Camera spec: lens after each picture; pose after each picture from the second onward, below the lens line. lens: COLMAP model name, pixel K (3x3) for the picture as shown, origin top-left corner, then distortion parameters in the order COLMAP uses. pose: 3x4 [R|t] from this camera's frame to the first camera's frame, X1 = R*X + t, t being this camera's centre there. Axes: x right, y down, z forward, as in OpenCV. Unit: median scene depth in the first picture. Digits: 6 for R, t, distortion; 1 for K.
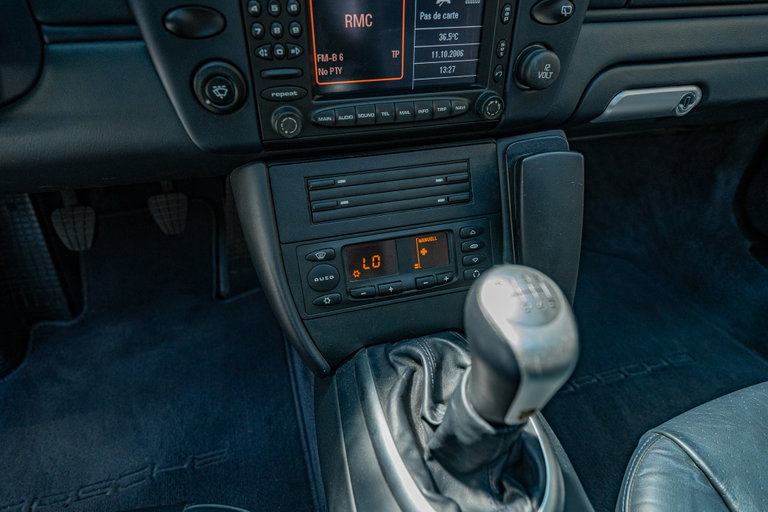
lens RADIAL K [[448.9, 0, 384.0], [0, 448.9, 256.0], [0, 0, 1]] dist [0.006080, -0.000320]
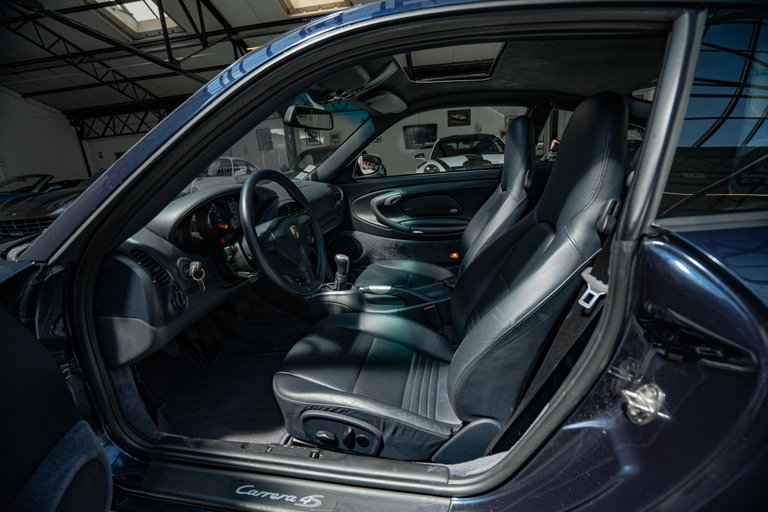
lens RADIAL K [[349.5, 0, 384.0], [0, 349.5, 256.0], [0, 0, 1]] dist [-0.058037, 0.022505]
pose [[0.454116, -0.298822, 0.839335, -2.919911], [0.569544, 0.821814, -0.015563, 0.394671], [-0.685126, 0.485106, 0.543391, -1.889548]]
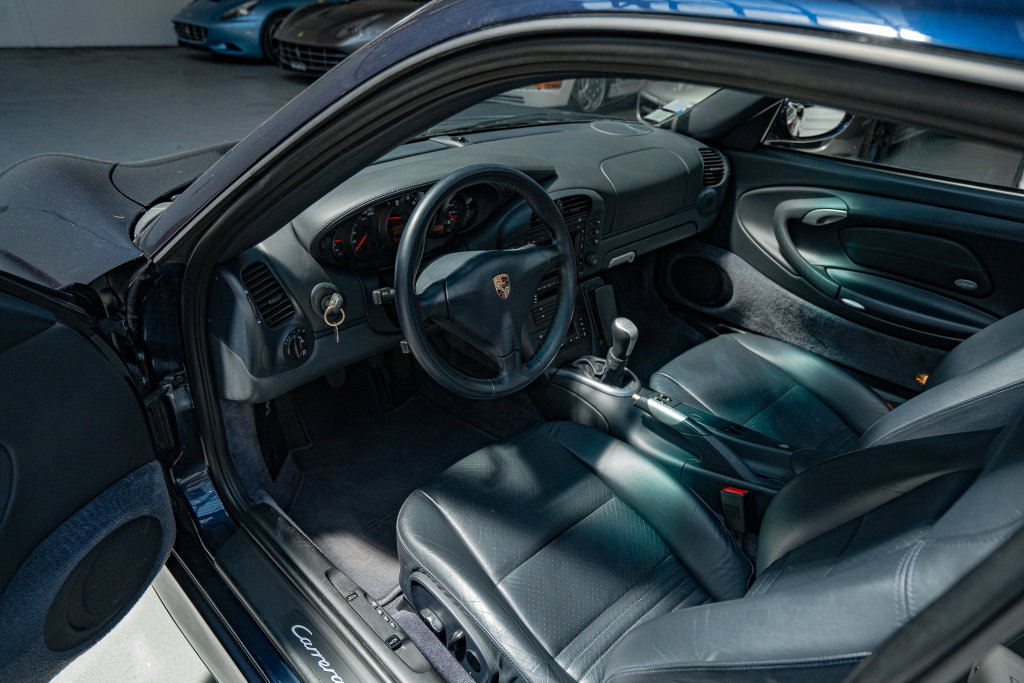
lens RADIAL K [[690.8, 0, 512.0], [0, 690.8, 341.5], [0, 0, 1]] dist [0.006251, 0.003658]
pose [[0.879112, -0.206754, 0.429436, -2.187950], [0.248259, 0.967771, -0.042280, 0.167292], [-0.406854, 0.143780, 0.902107, -2.820878]]
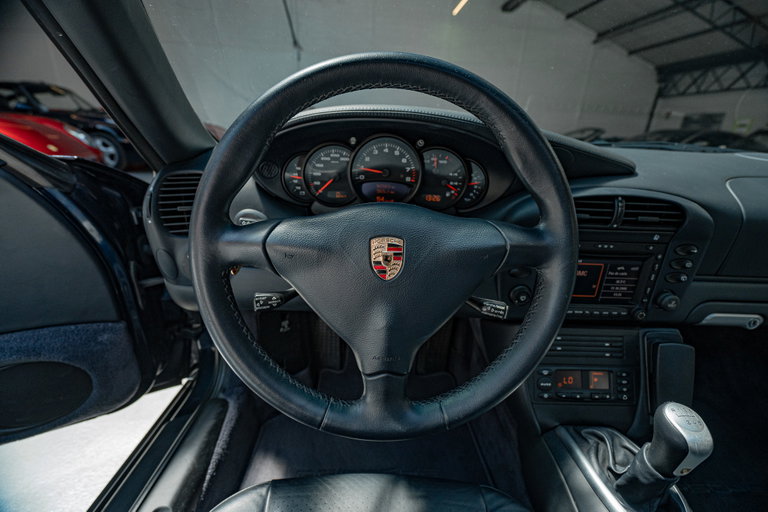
lens RADIAL K [[343.5, 0, 384.0], [0, 343.5, 256.0], [0, 0, 1]] dist [-0.001886, 0.000098]
pose [[0.964204, 0.122615, -0.235110, -0.572370], [-0.177849, 0.956698, -0.230432, -0.019008], [0.196674, 0.263998, 0.944259, -0.810213]]
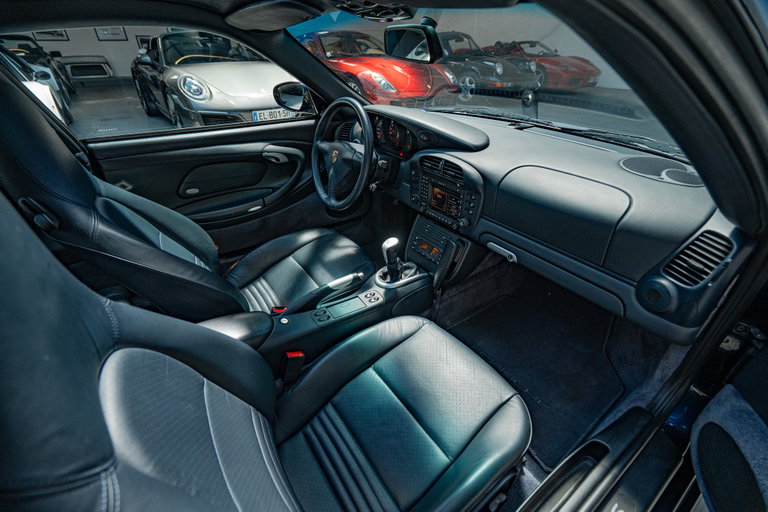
lens RADIAL K [[343.5, 0, 384.0], [0, 343.5, 256.0], [0, 0, 1]] dist [-0.001886, 0.000098]
pose [[0.331739, 0.486487, -0.808257, 2.670456], [-0.533220, 0.803480, 0.264759, -0.604679], [0.778220, 0.343148, 0.525950, -1.009907]]
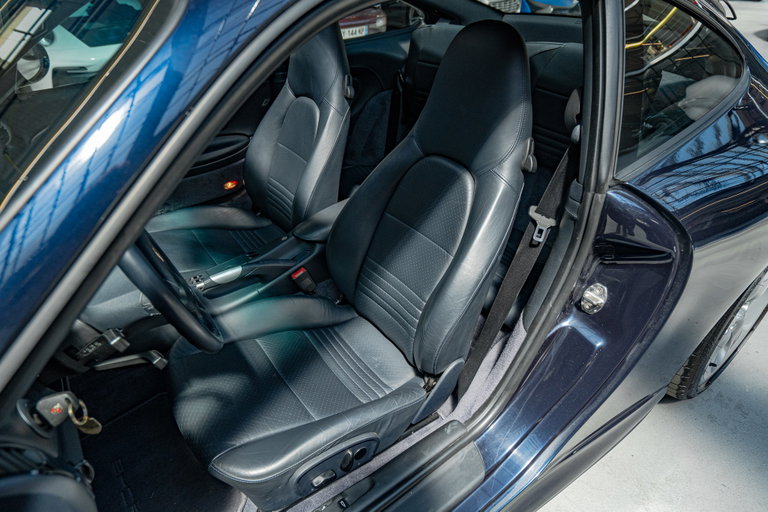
lens RADIAL K [[448.9, 0, 384.0], [0, 448.9, 256.0], [0, 0, 1]] dist [0.006080, -0.000320]
pose [[-0.356416, -0.542095, 0.760987, -2.849756], [0.531298, 0.552385, 0.642334, -1.064789], [-0.768564, 0.633249, 0.091135, -0.965917]]
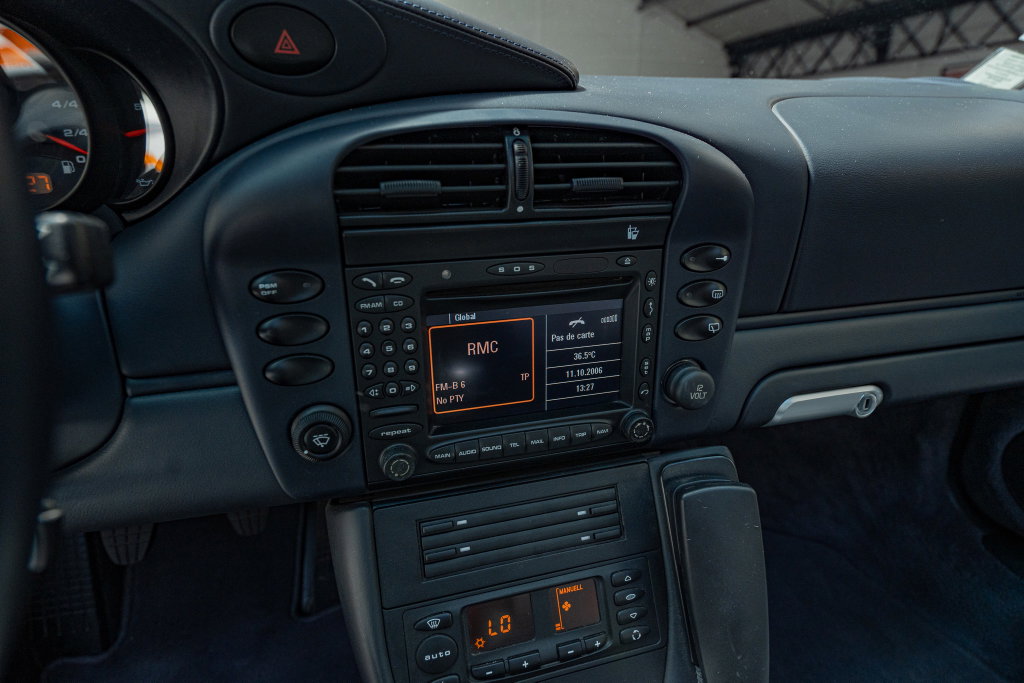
lens RADIAL K [[549.7, 0, 512.0], [0, 549.7, 341.5], [0, 0, 1]] dist [0.003880, 0.000906]
pose [[0.999876, -0.015532, -0.002471, 0.004070], [0.014277, 0.962281, -0.271683, -0.216630], [0.006597, 0.271614, 0.962384, -0.048661]]
